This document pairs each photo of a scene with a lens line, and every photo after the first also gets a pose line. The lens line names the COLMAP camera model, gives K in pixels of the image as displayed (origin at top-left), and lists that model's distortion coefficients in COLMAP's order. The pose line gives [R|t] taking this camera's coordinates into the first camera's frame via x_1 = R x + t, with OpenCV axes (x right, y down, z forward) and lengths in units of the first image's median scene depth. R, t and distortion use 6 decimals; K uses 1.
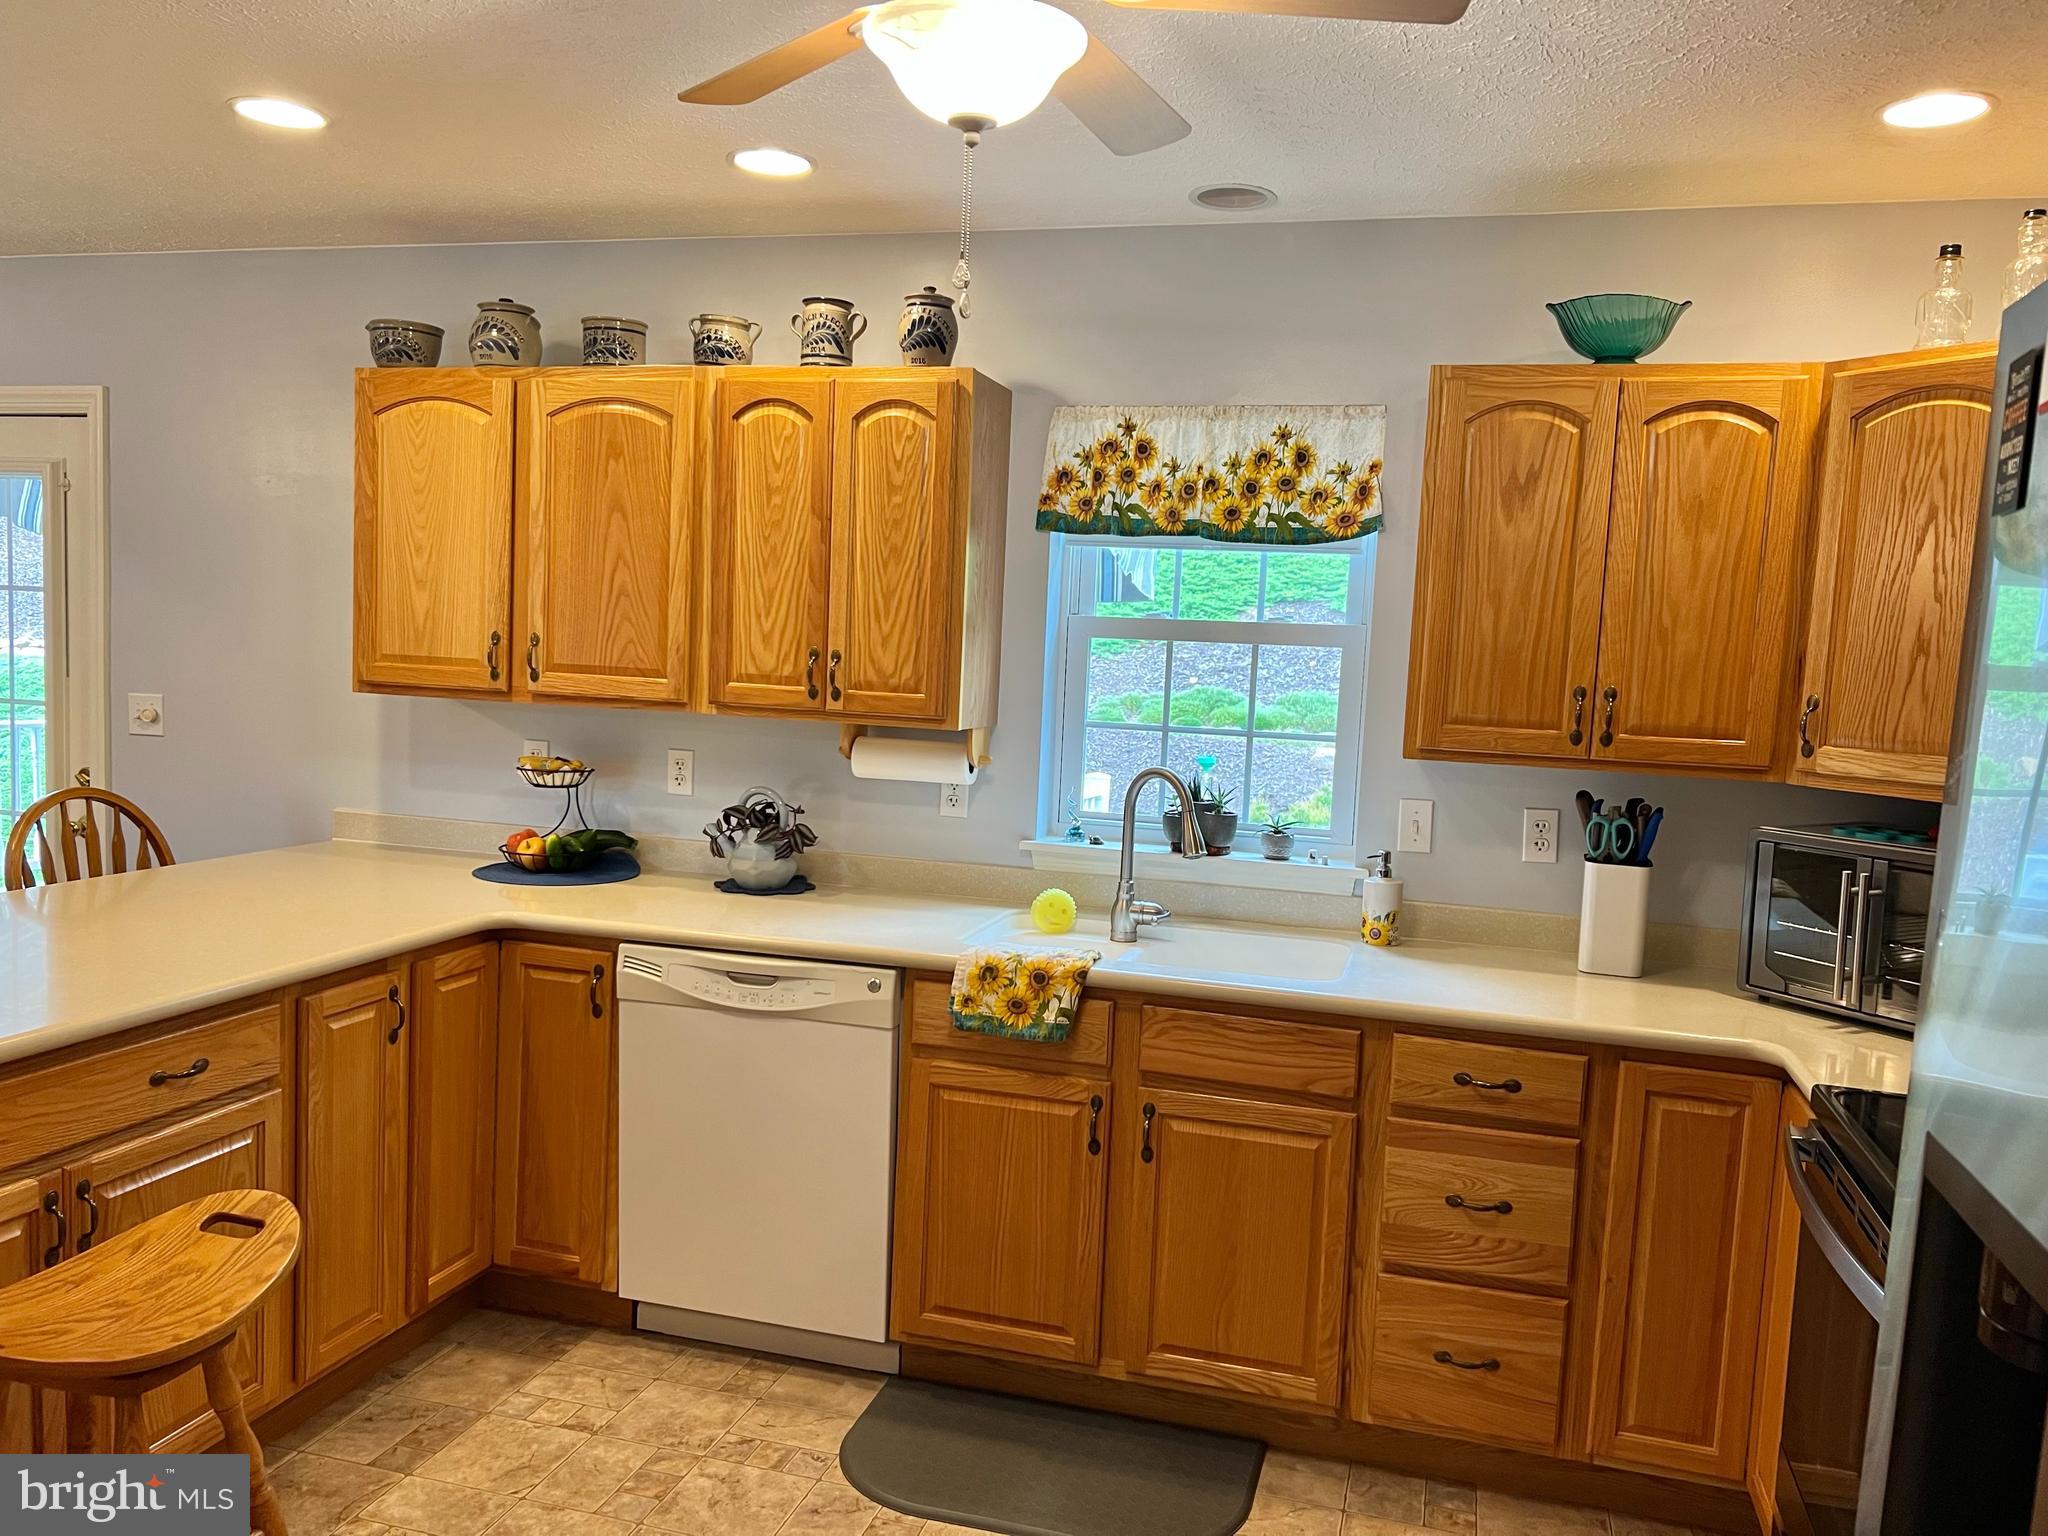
lens RADIAL K [[1548.7, 0, 1033.9], [0, 1548.7, 781.1], [0, 0, 1]] dist [0.054172, -0.047030]
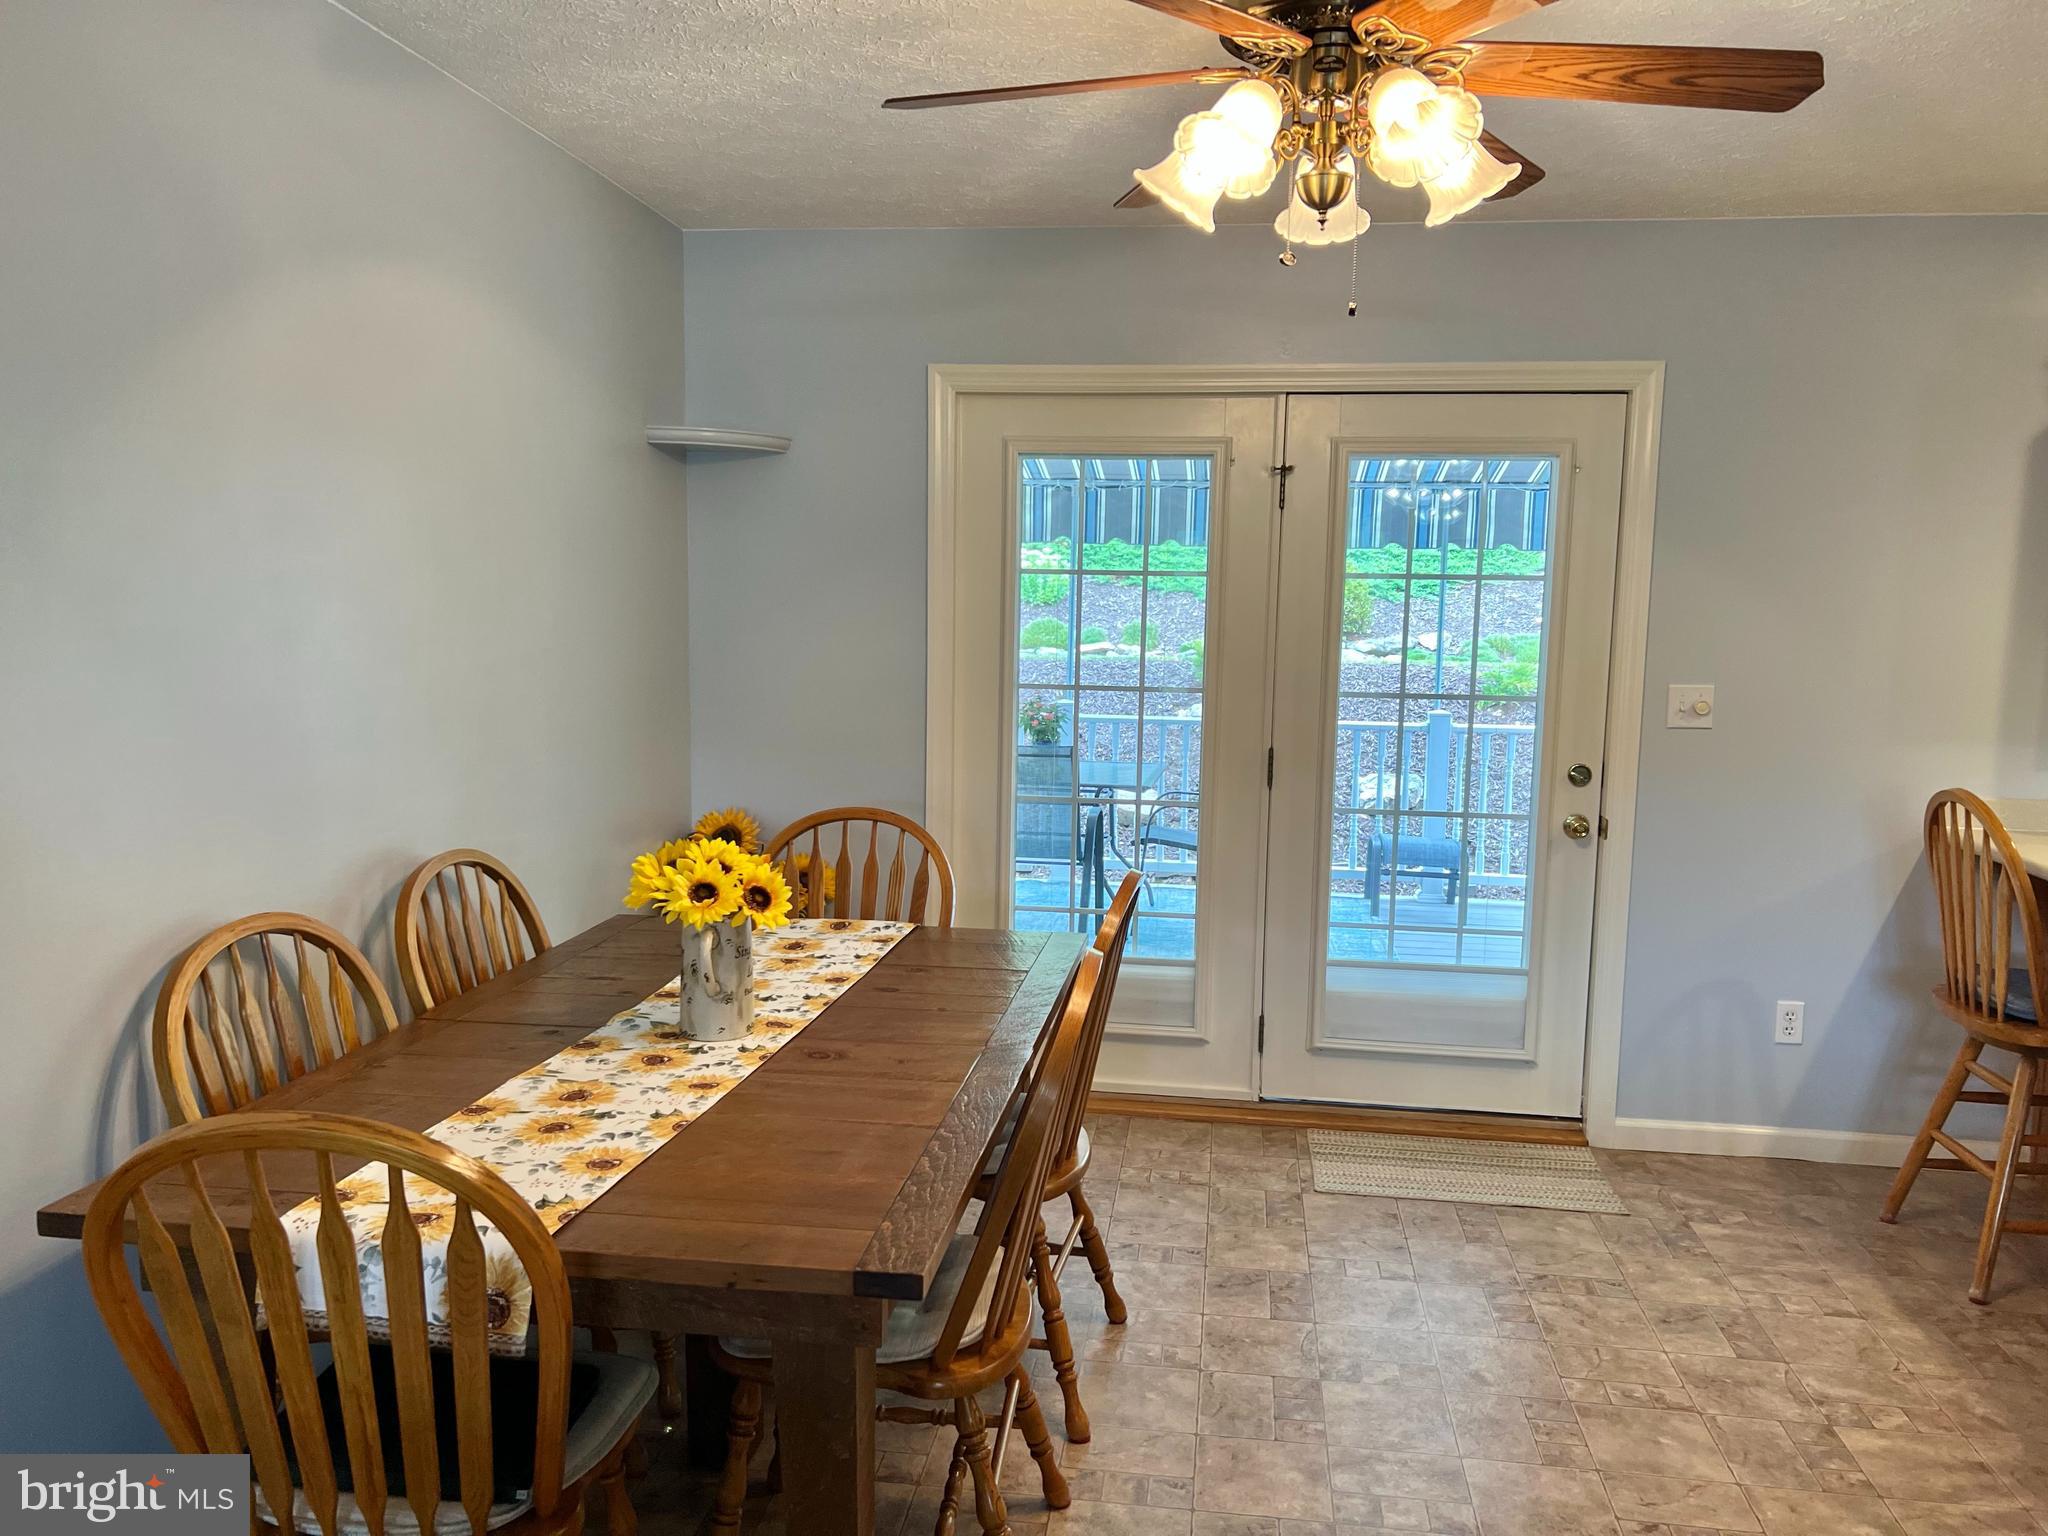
lens RADIAL K [[1548.7, 0, 1033.9], [0, 1548.7, 781.1], [0, 0, 1]] dist [0.054172, -0.047030]
pose [[0.990223, -0.042265, 0.132939, -1.305056], [0.038357, 0.998757, 0.031823, -0.051745], [-0.134119, -0.026412, 0.990613, 0.133779]]
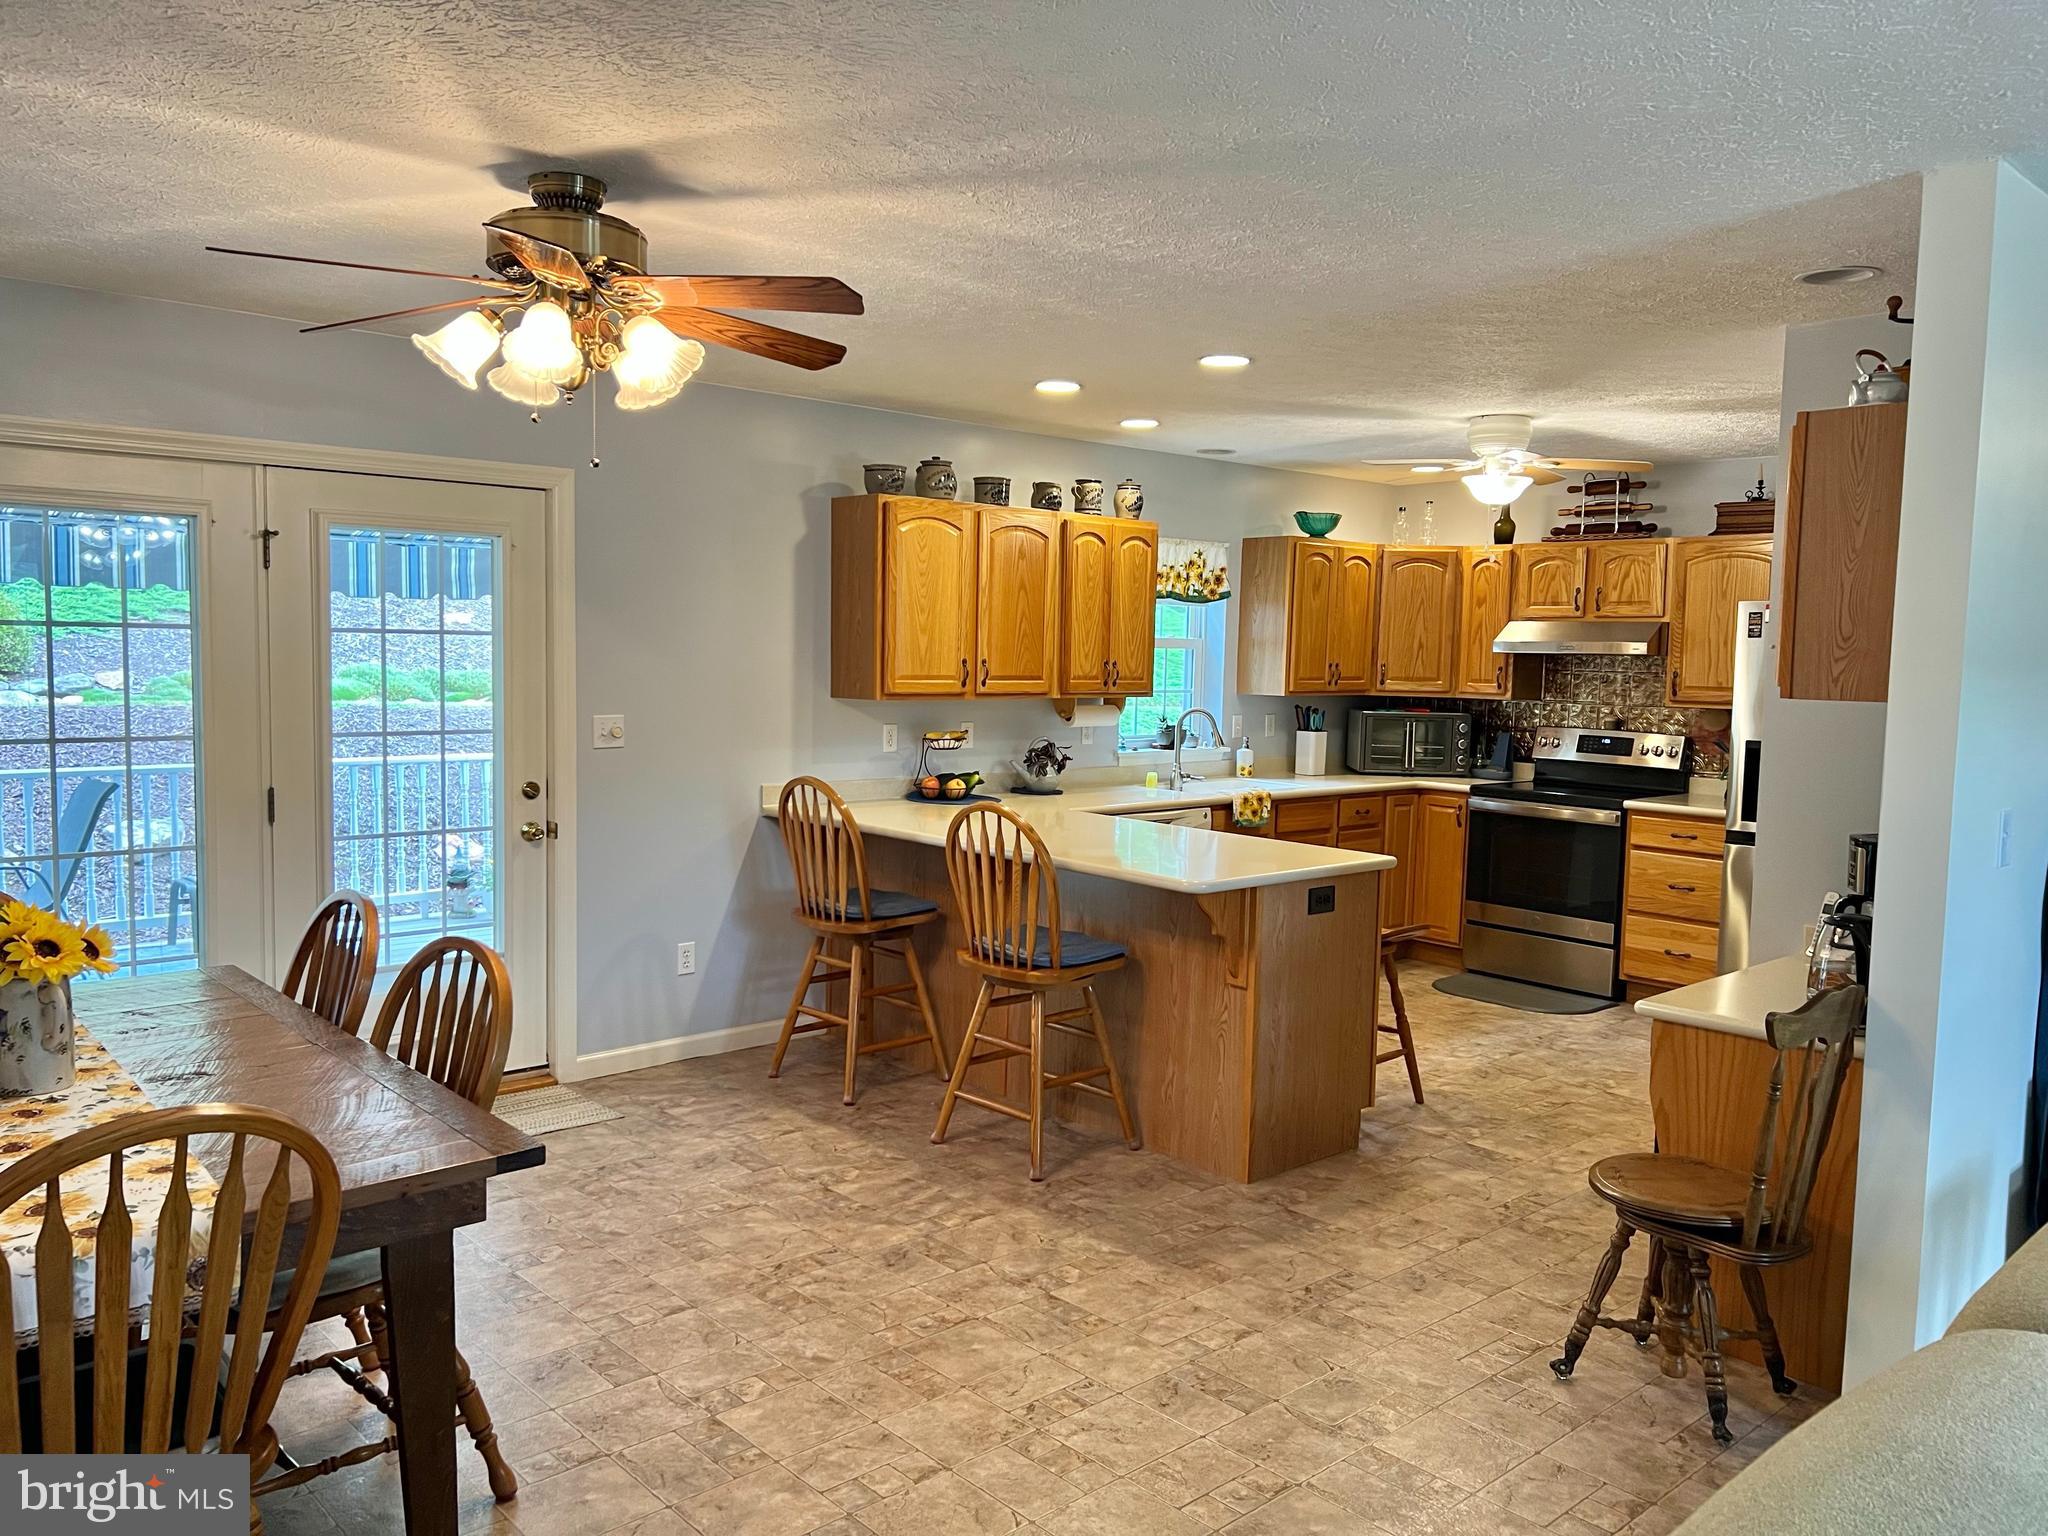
lens RADIAL K [[1548.7, 0, 1033.9], [0, 1548.7, 781.1], [0, 0, 1]] dist [0.054172, -0.047030]
pose [[0.528091, -0.106674, 0.842461, -1.798534], [0.086336, 0.993682, 0.071703, -0.080163], [-0.844788, 0.034869, 0.533964, 0.042988]]
